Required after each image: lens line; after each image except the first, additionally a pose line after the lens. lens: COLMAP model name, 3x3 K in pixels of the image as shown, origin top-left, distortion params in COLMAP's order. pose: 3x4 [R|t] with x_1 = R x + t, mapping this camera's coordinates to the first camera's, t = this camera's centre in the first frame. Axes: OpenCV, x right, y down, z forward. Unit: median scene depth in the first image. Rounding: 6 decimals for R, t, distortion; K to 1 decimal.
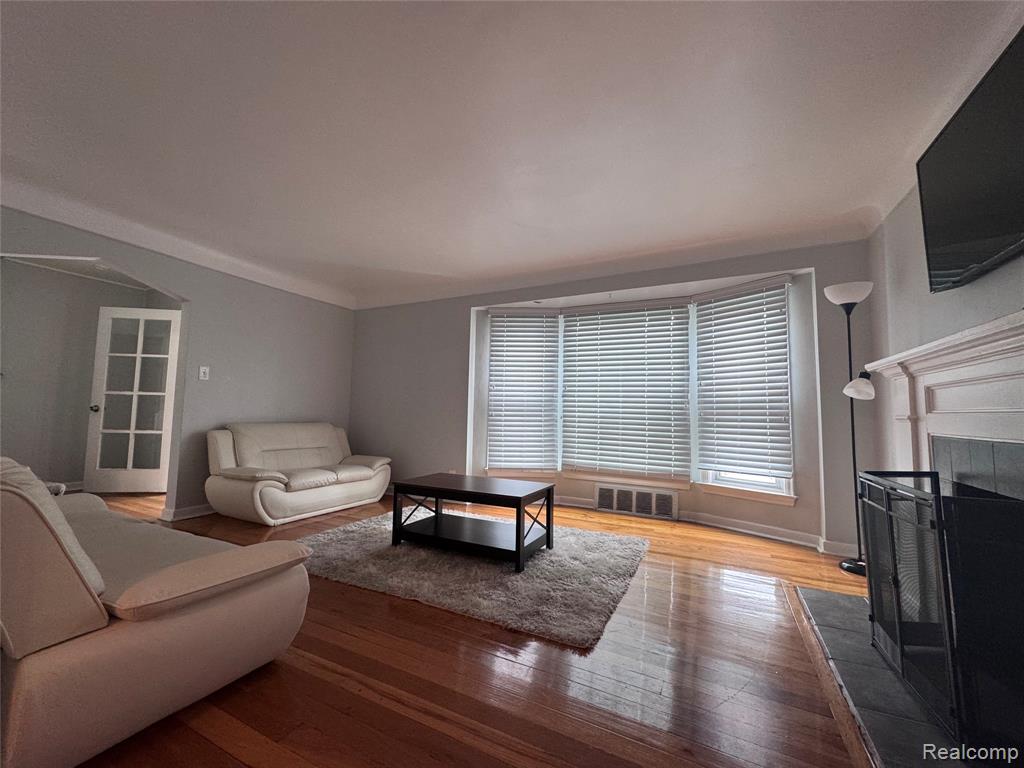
lens RADIAL K [[409.7, 0, 508.4], [0, 409.7, 379.3], [0, 0, 1]] dist [-0.002218, 0.000368]
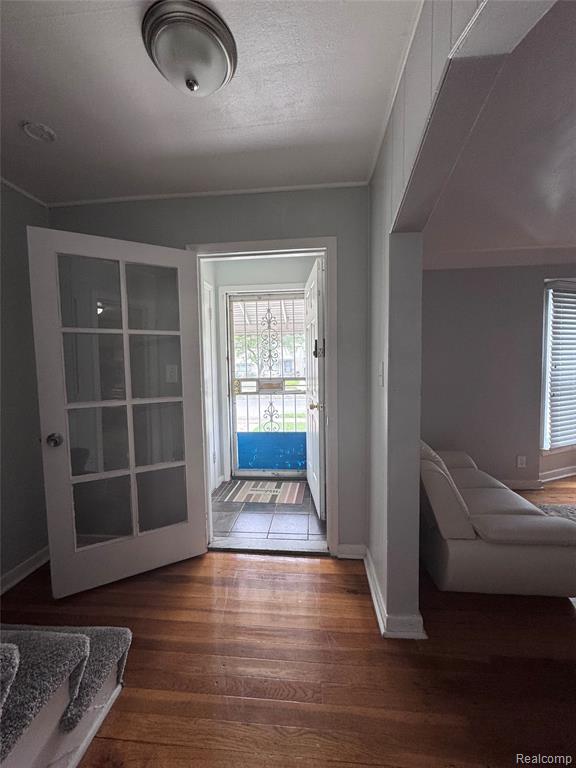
lens RADIAL K [[307.3, 0, 287.0], [0, 307.3, 380.1], [0, 0, 1]] dist [-0.002218, 0.000368]
pose [[0.928292, -0.056135, 0.367590, -0.958990], [0.001631, 0.989145, 0.146936, -0.061436], [-0.371848, -0.135800, 0.918307, 0.611626]]
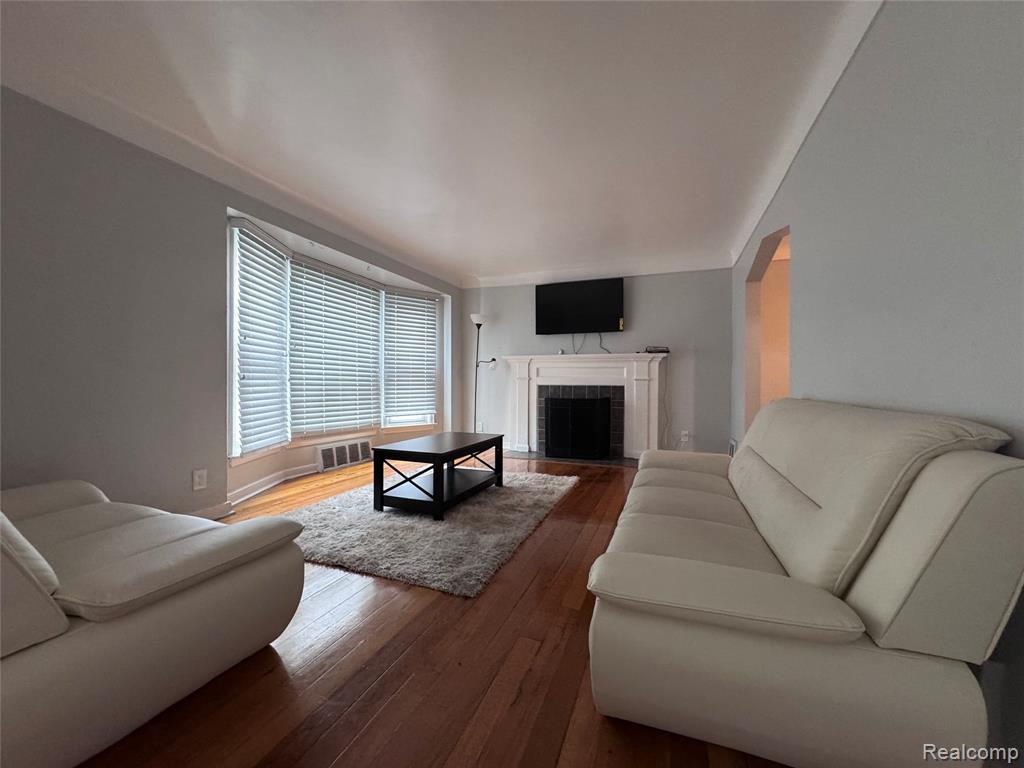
lens RADIAL K [[409.7, 0, 509.9], [0, 409.7, 381.9], [0, 0, 1]] dist [-0.002218, 0.000368]
pose [[-0.099111, -0.016197, 0.994945, -0.824701], [-0.091015, 0.995824, 0.007145, 0.052081], [-0.990905, -0.089847, -0.100171, 0.669469]]
